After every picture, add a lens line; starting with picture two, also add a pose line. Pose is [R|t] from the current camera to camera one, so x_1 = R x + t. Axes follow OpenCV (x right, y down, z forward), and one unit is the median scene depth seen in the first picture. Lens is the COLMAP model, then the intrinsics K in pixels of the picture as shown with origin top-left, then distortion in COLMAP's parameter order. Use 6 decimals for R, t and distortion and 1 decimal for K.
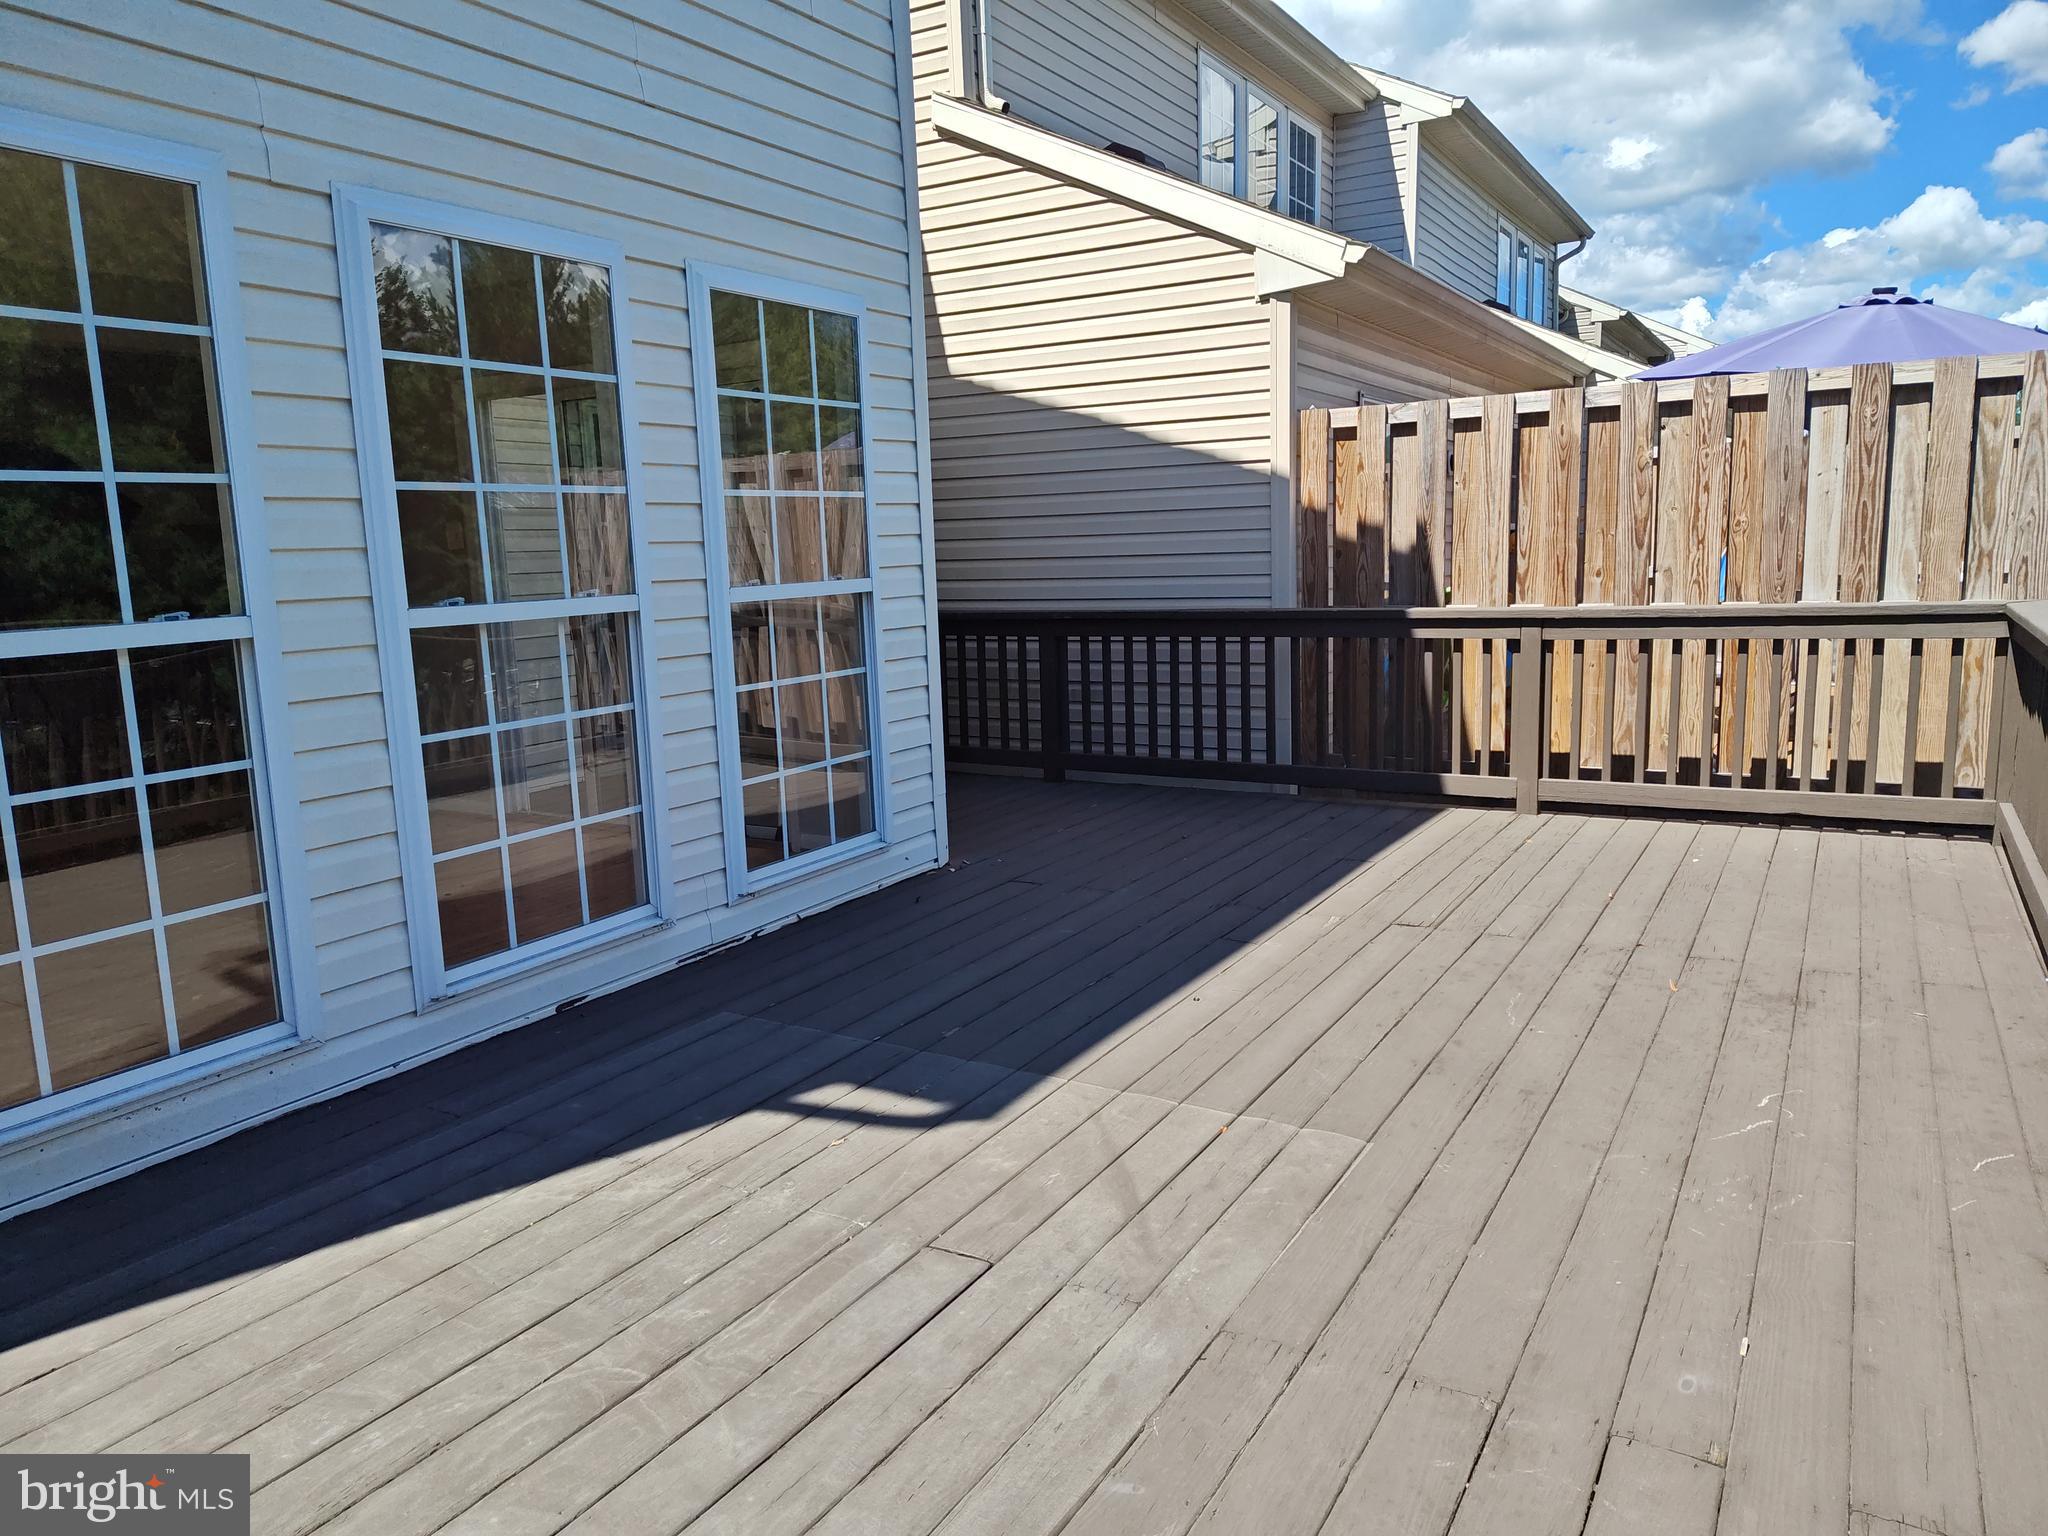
lens RADIAL K [[1393.5, 0, 1017.9], [0, 1393.5, 753.8], [0, 0, 1]] dist [0.051410, -0.061093]
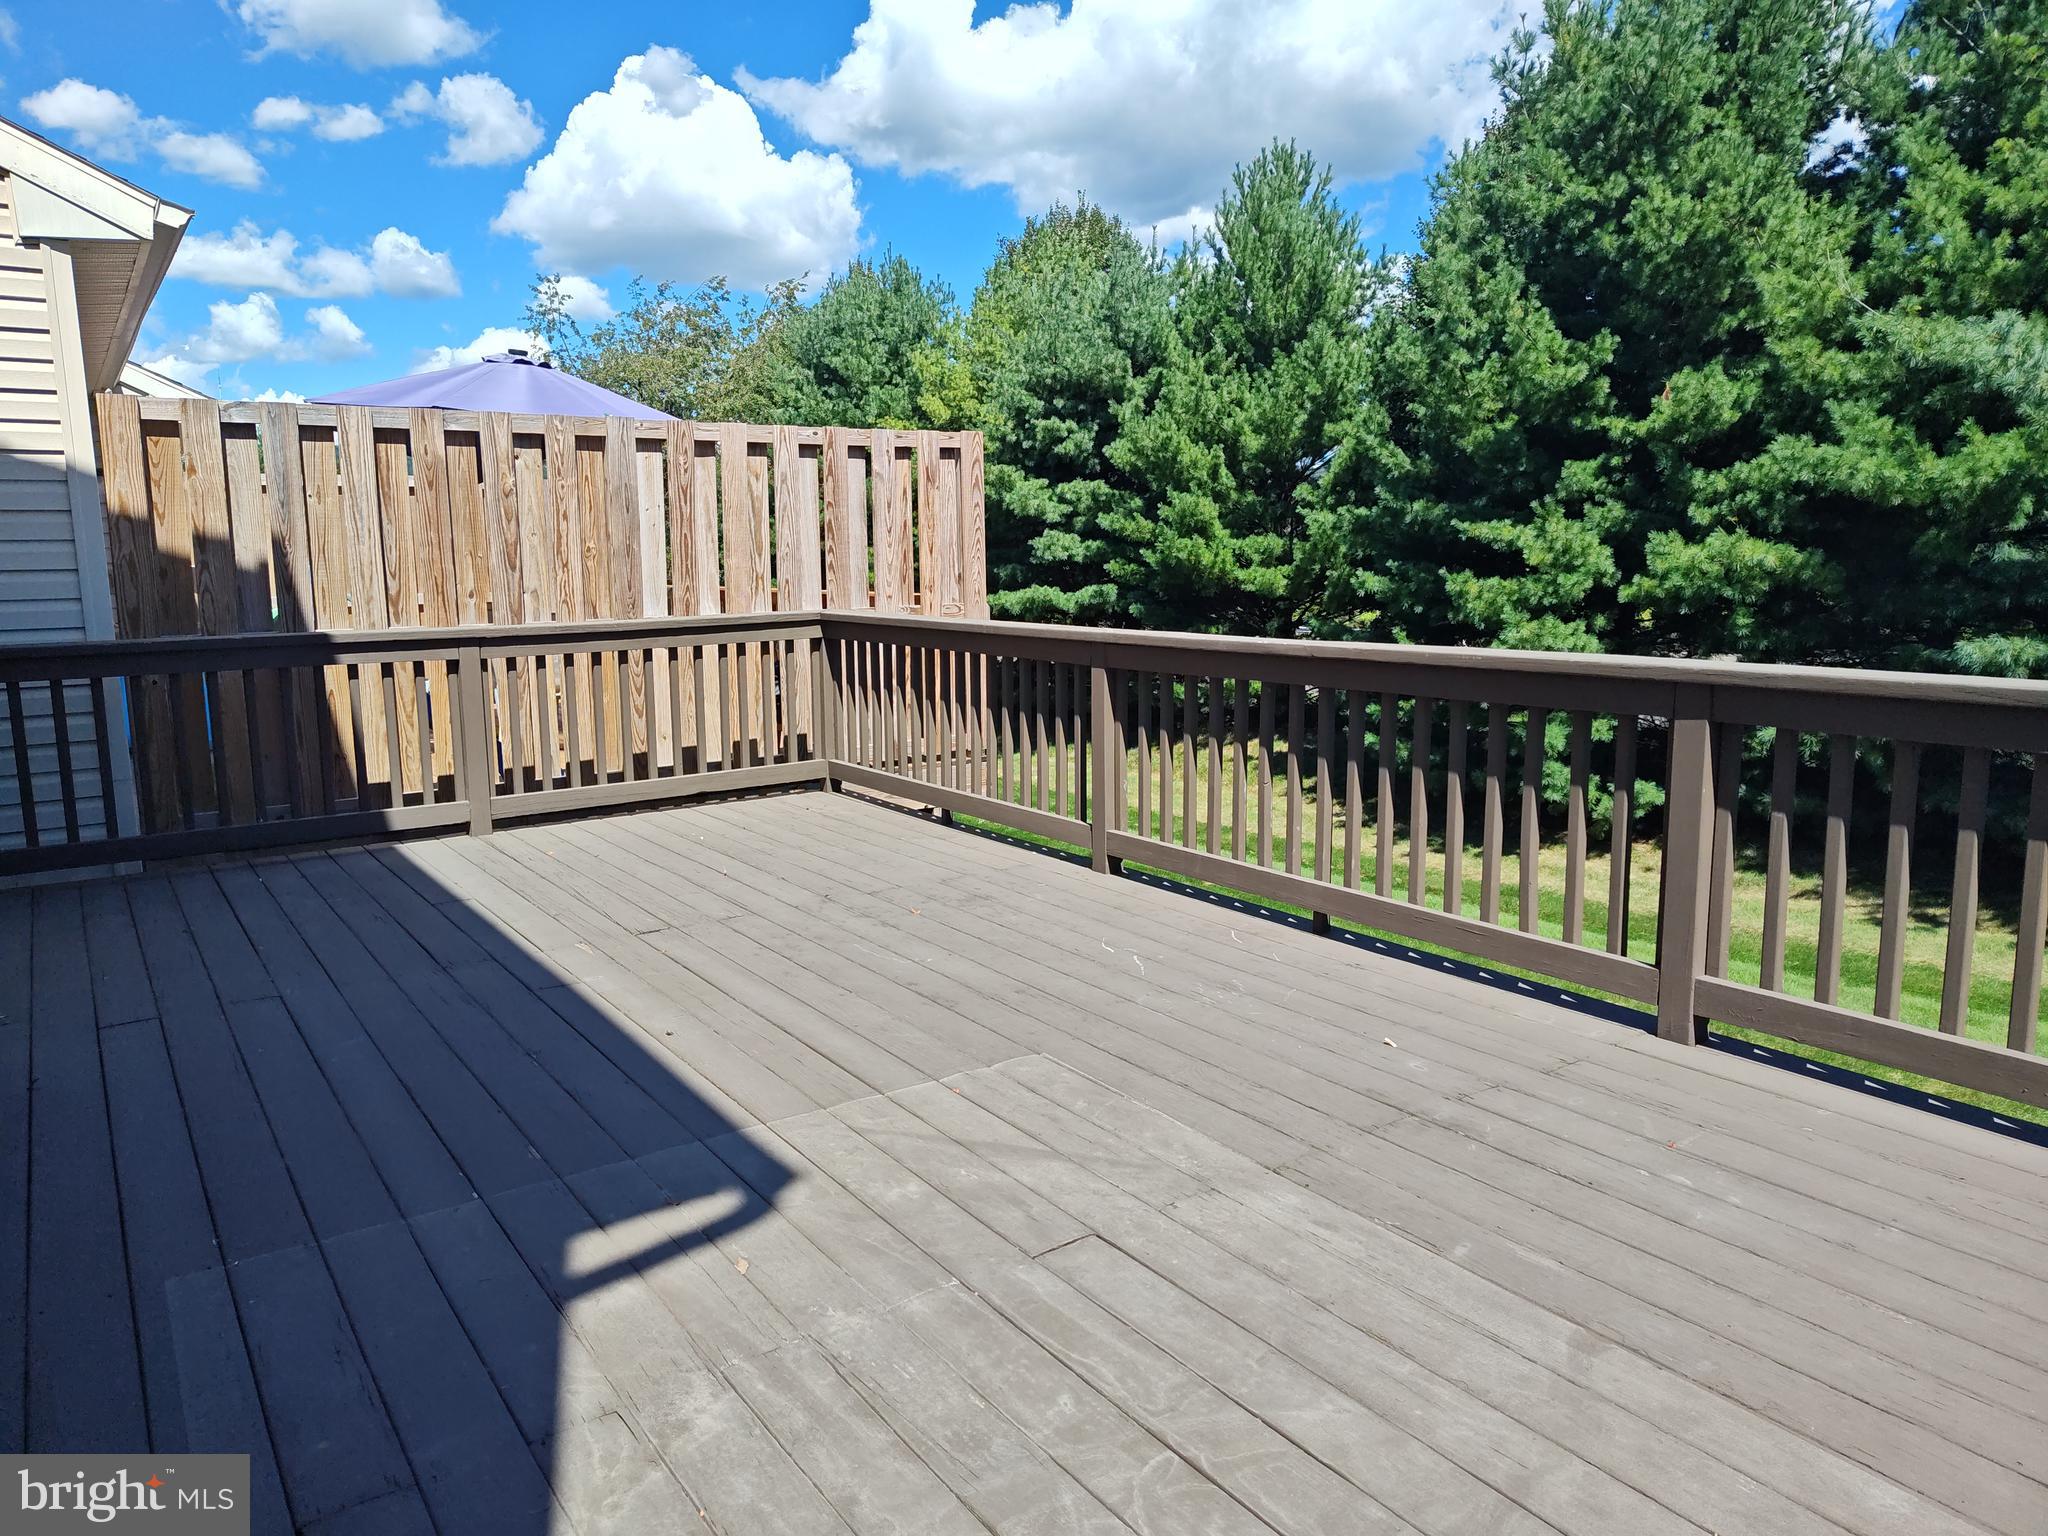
lens RADIAL K [[1383.9, 0, 1022.4], [0, 1383.9, 754.0], [0, 0, 1]] dist [0.051996, -0.048880]
pose [[0.406705, -0.108149, 0.907136, -0.578713], [0.134855, 0.989197, 0.057471, -0.029618], [-0.903551, 0.098958, 0.416896, 0.371484]]
